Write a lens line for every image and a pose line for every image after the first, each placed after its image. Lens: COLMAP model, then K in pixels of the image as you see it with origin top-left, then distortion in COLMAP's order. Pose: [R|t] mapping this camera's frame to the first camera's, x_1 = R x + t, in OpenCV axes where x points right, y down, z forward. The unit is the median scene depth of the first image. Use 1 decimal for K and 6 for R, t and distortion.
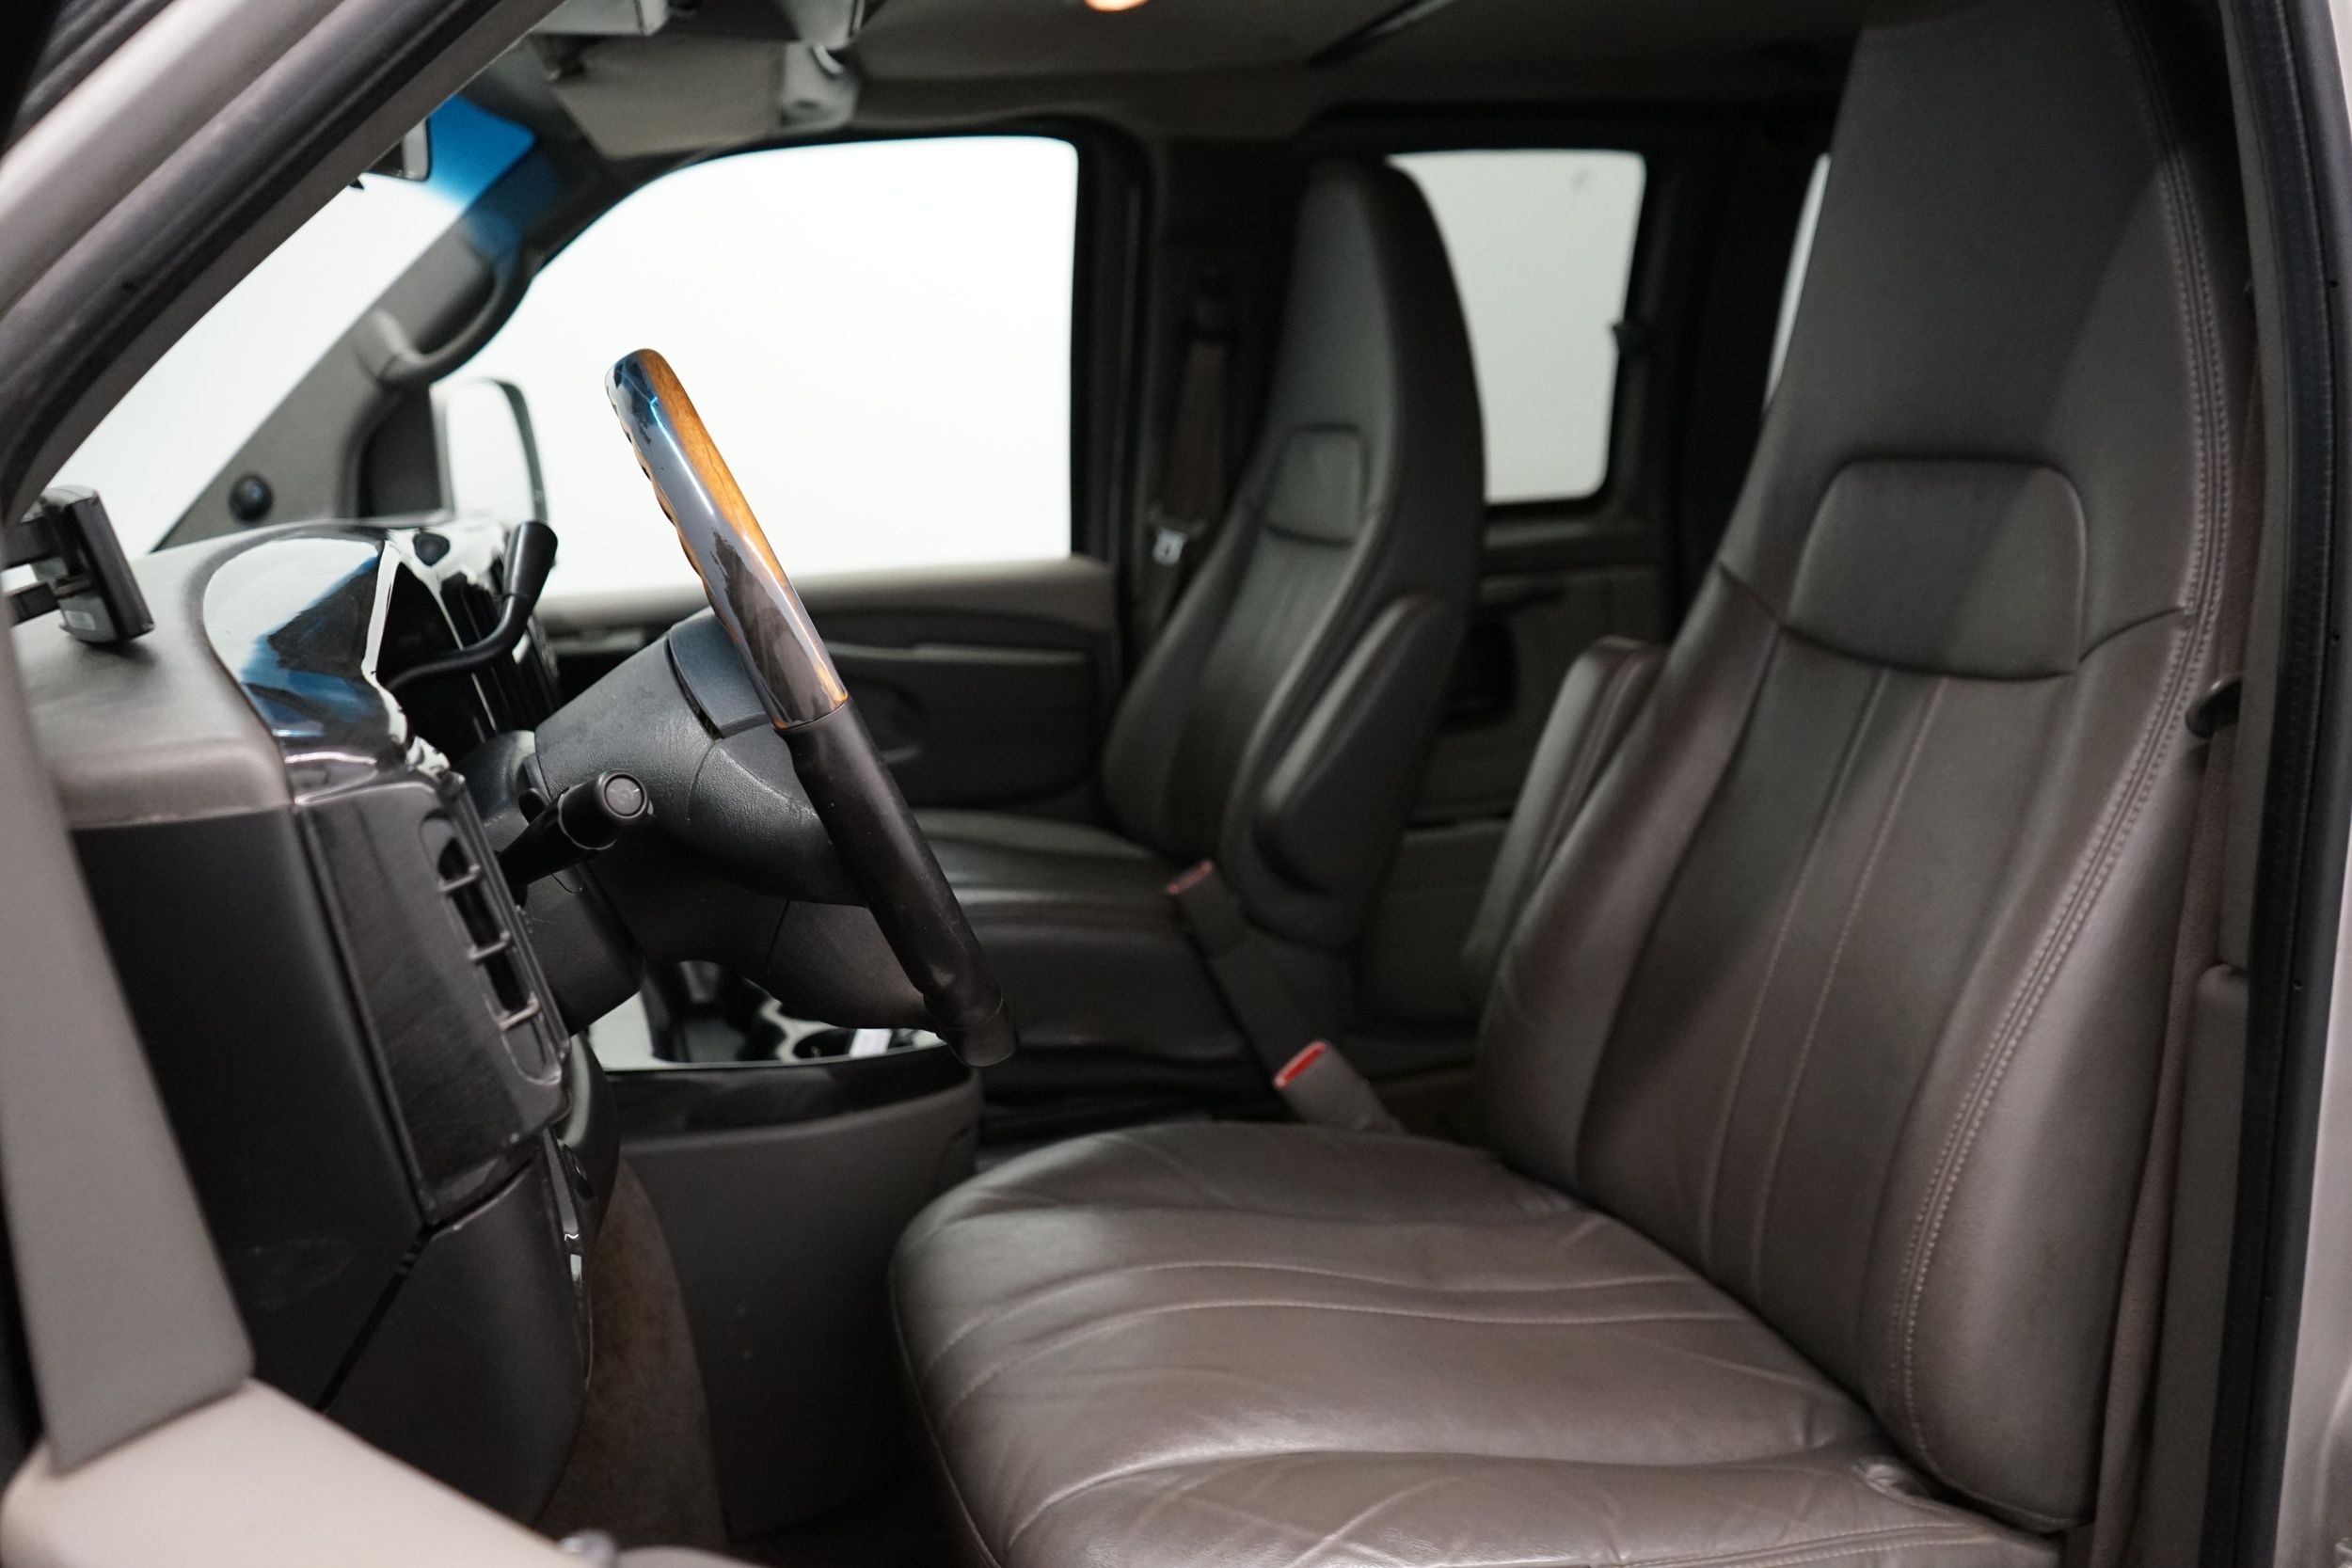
lens RADIAL K [[1851.6, 0, 1179.9], [0, 1851.6, 775.2], [0, 0, 1]] dist [-0.000419, 0.014513]
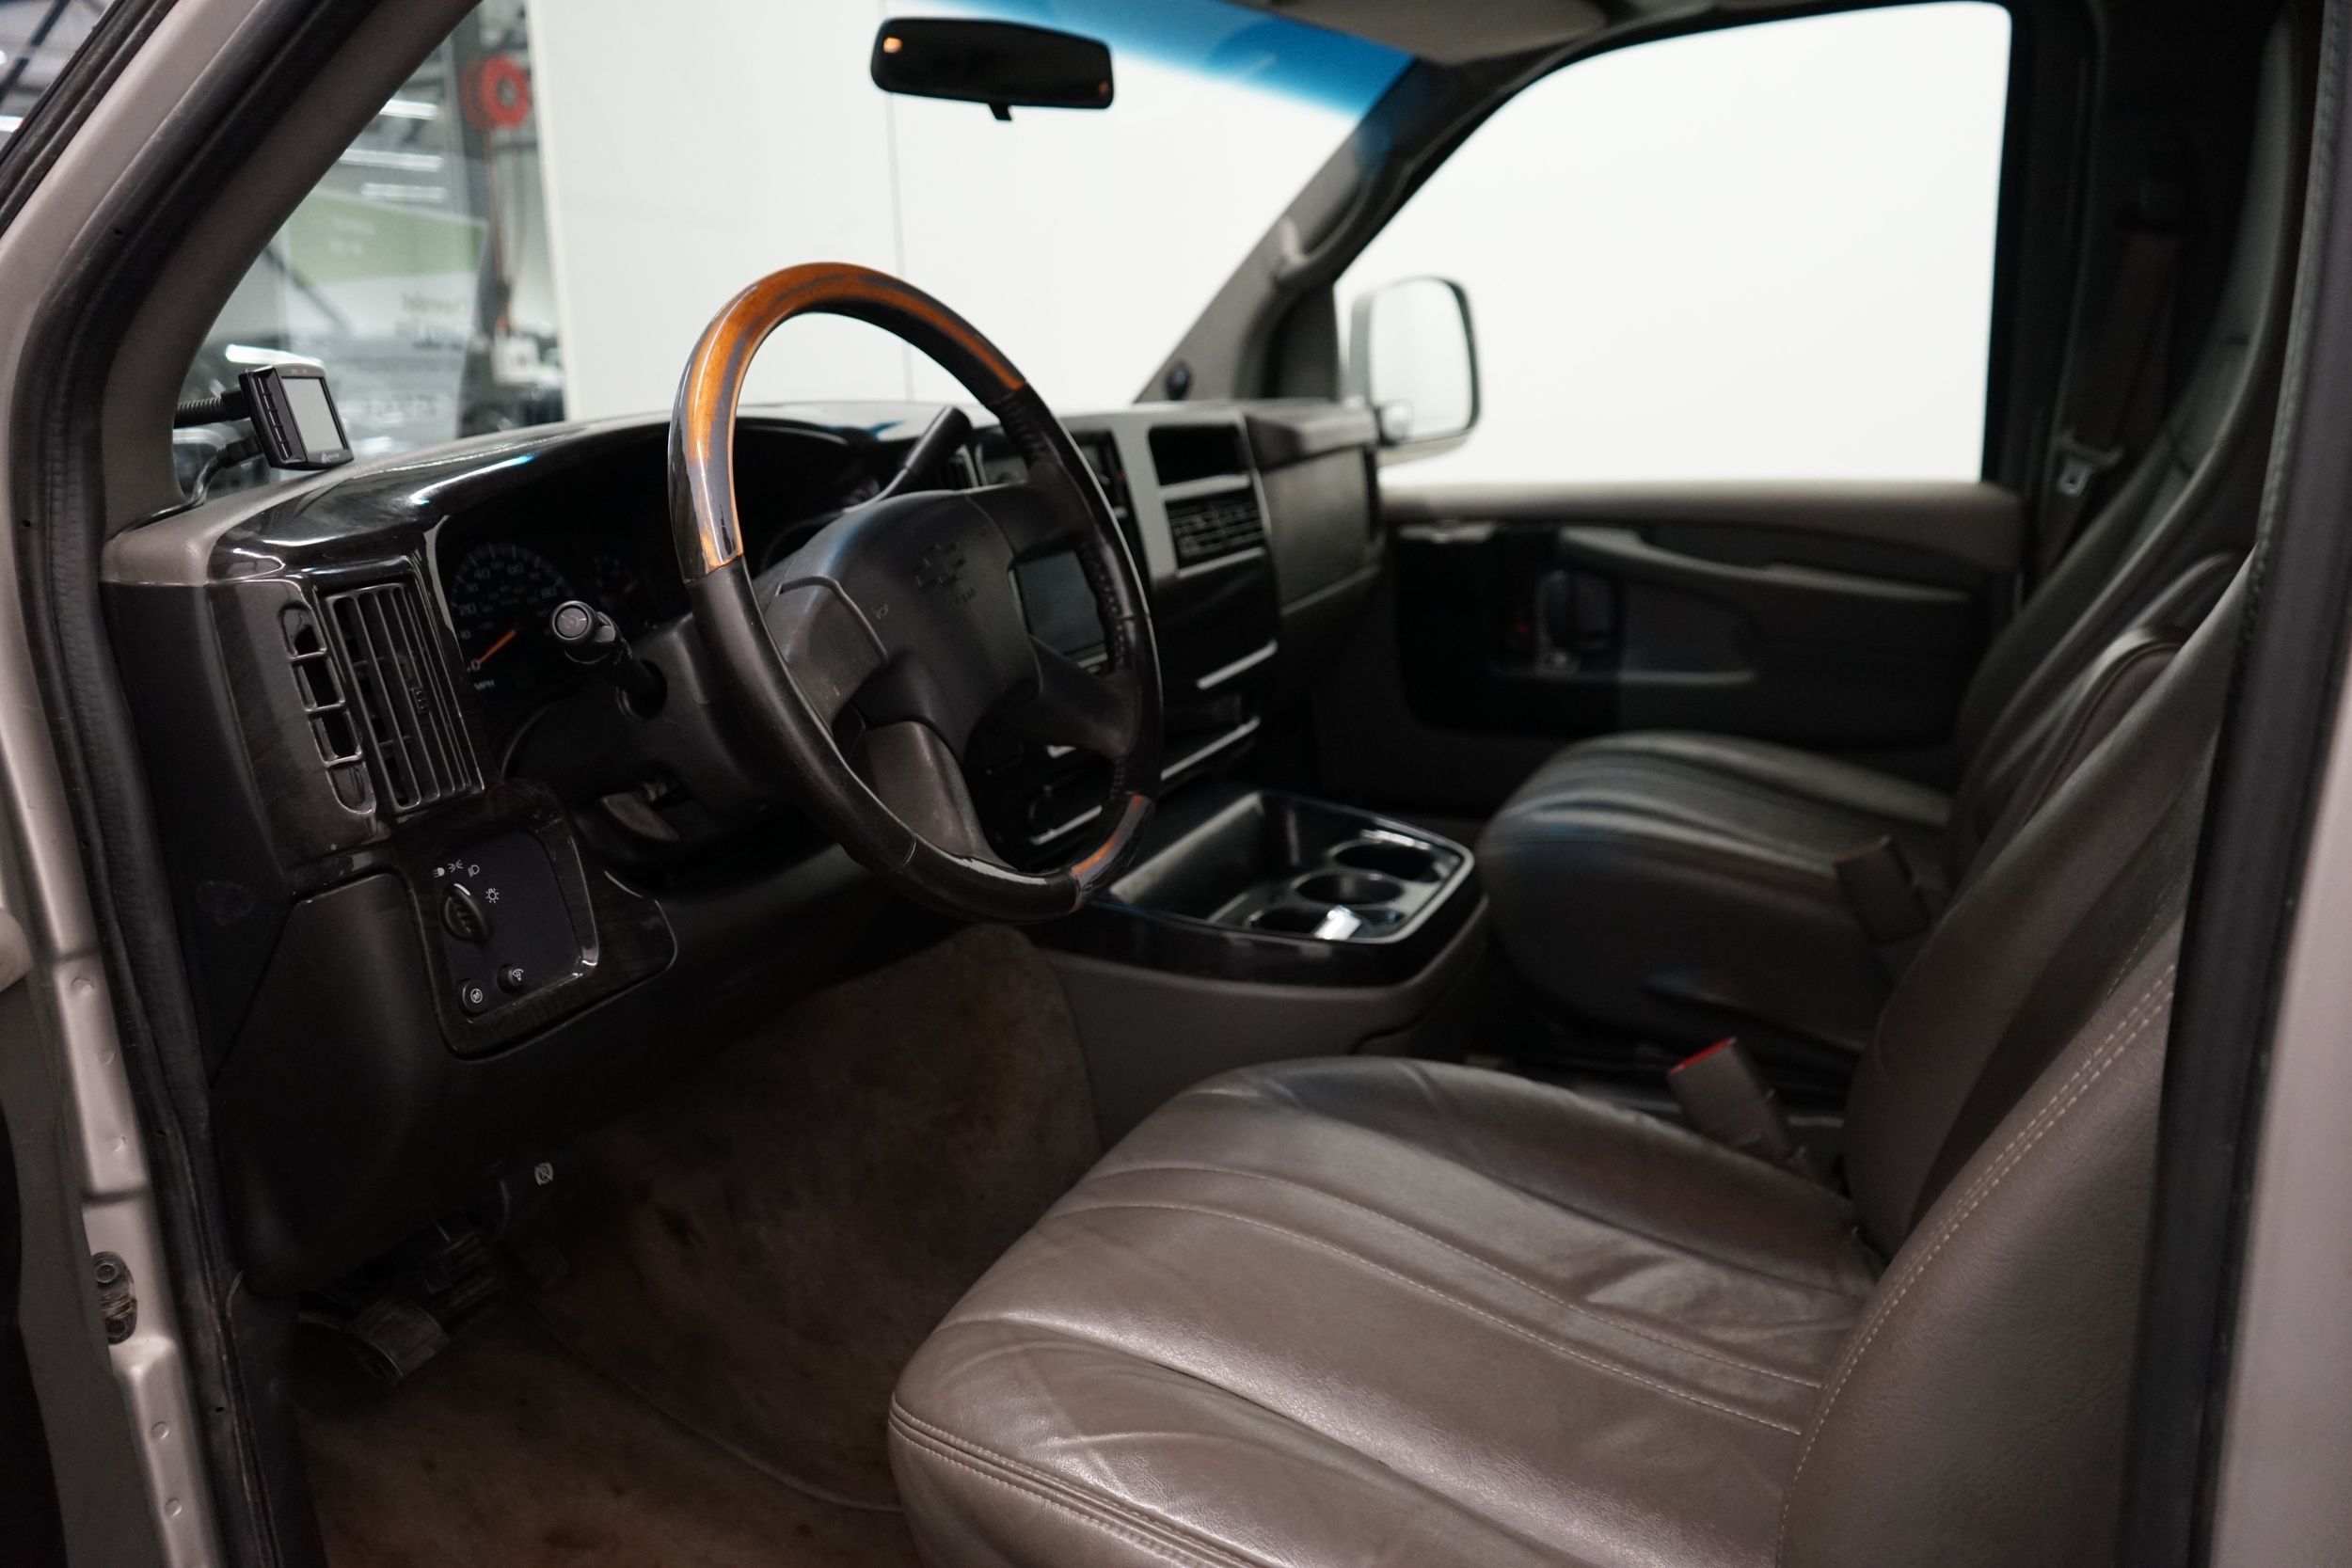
lens RADIAL K [[1851.6, 0, 1179.9], [0, 1851.6, 775.2], [0, 0, 1]] dist [-0.000419, 0.014513]
pose [[0.745670, 0.173141, -0.643428, 0.304168], [-0.137444, 0.984850, 0.105731, -0.027431], [0.651986, 0.009595, 0.758170, 0.108887]]
